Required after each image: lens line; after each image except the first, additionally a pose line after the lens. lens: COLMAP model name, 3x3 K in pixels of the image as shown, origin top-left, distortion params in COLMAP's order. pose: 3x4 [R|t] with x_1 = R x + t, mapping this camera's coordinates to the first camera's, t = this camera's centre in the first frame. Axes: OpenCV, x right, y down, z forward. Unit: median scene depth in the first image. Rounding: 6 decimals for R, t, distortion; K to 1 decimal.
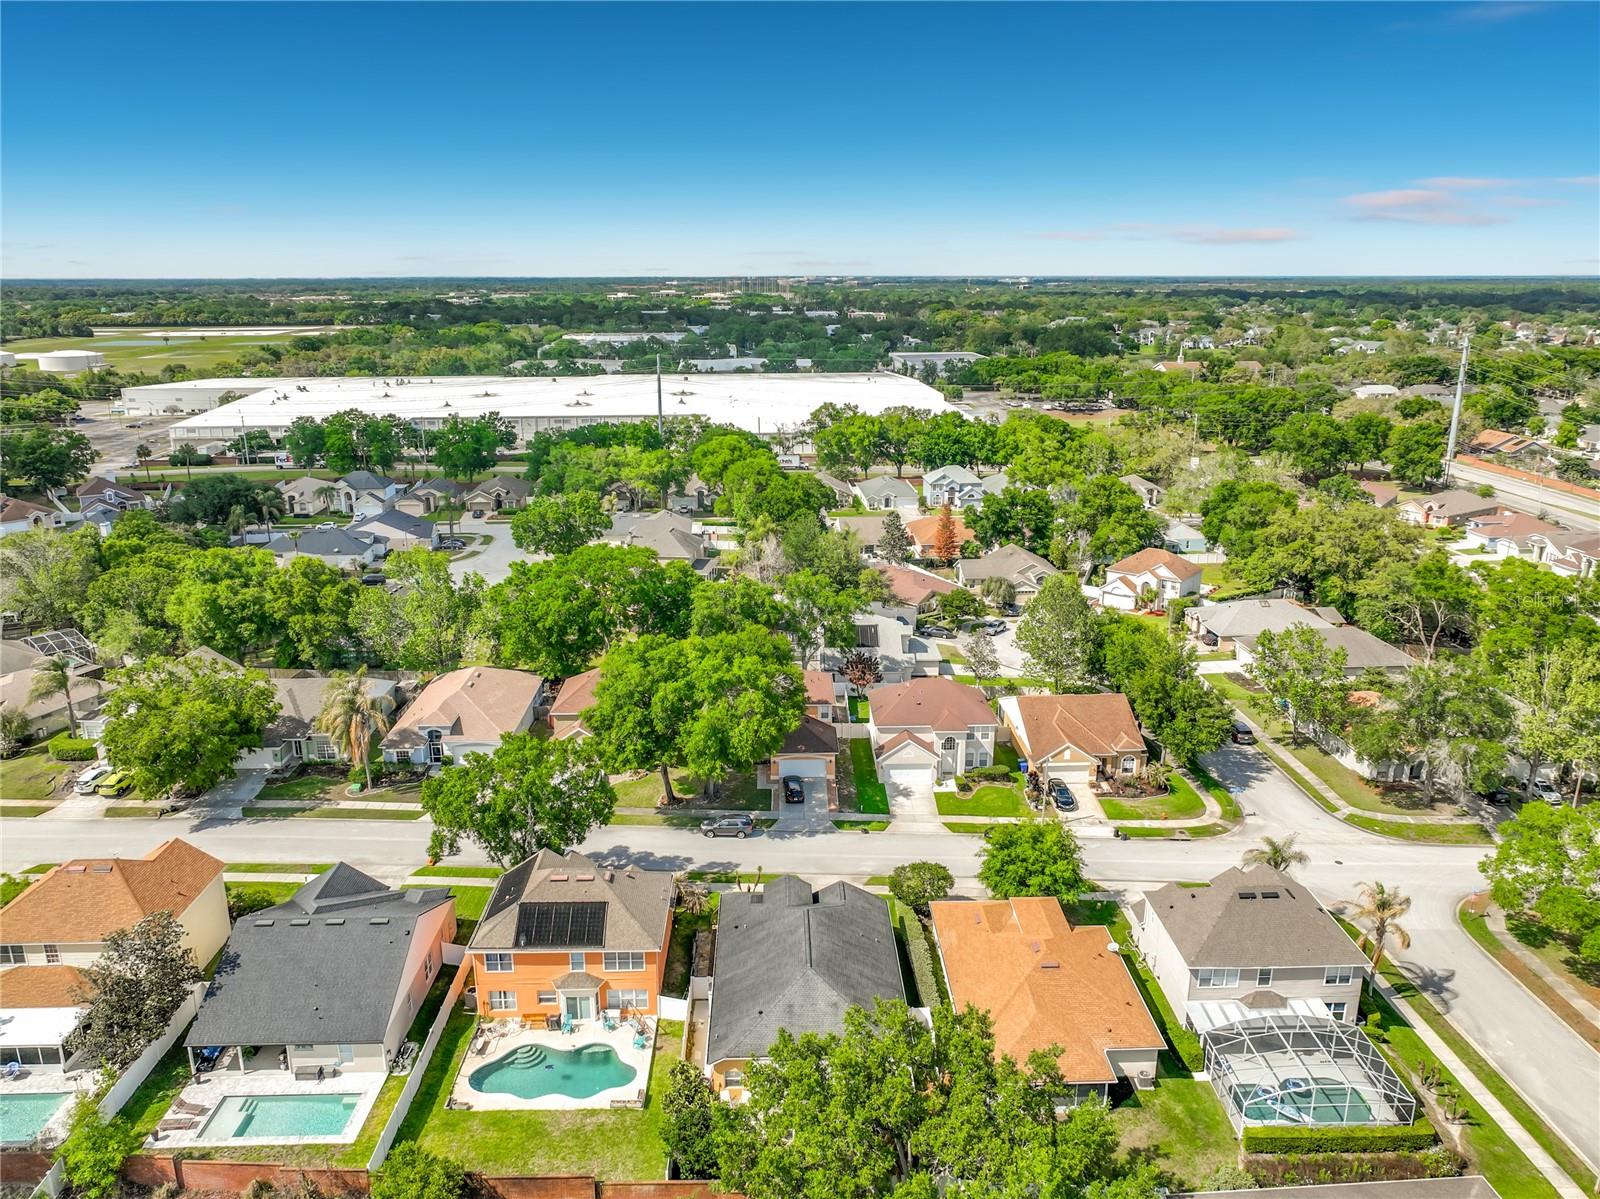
lens RADIAL K [[1117.6, 0, 803.7], [0, 1117.6, 607.3], [0, 0, 1]] dist [-0.000439, 0.017991]
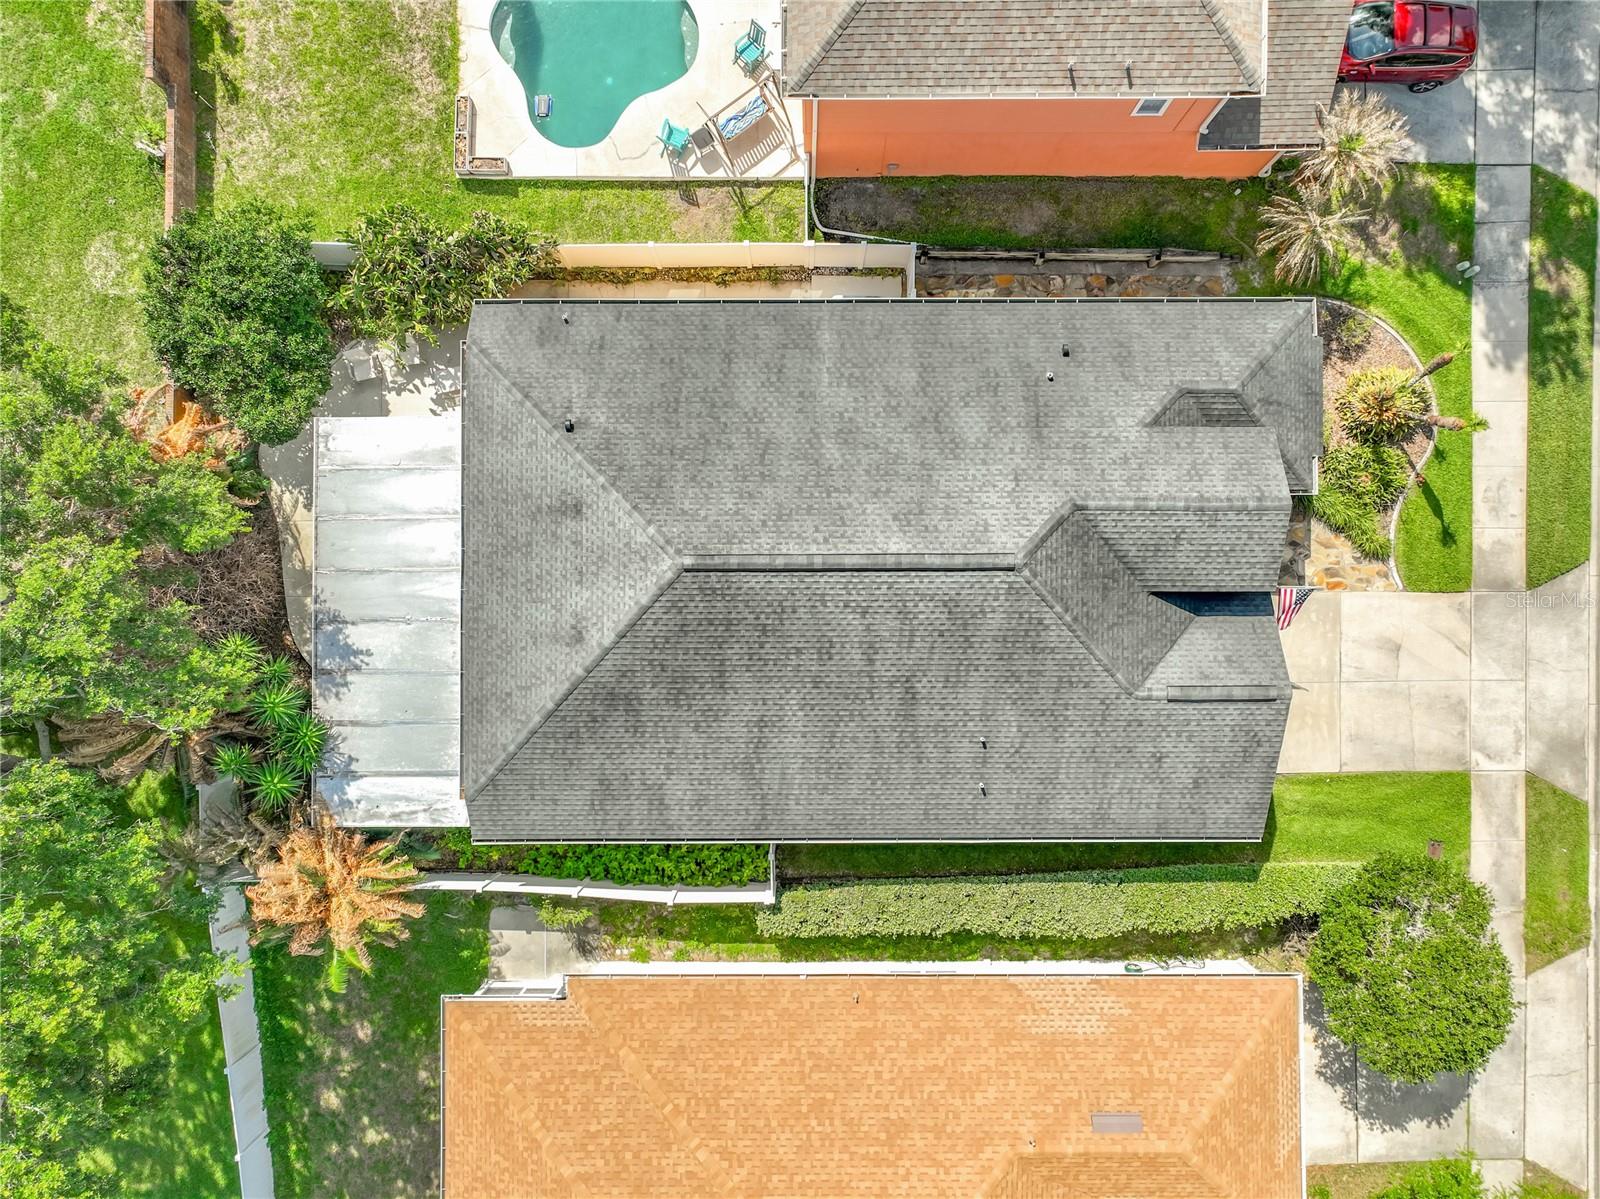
lens RADIAL K [[1137.4, 0, 804.4], [0, 1137.4, 589.3], [0, 0, 1]] dist [-0.004026, 0.009720]
pose [[-0.025616, 0.999402, -0.023220, 0.018853], [-0.281466, 0.015078, 0.959453, -0.003467], [0.959229, 0.031113, 0.280911, 0.933171]]
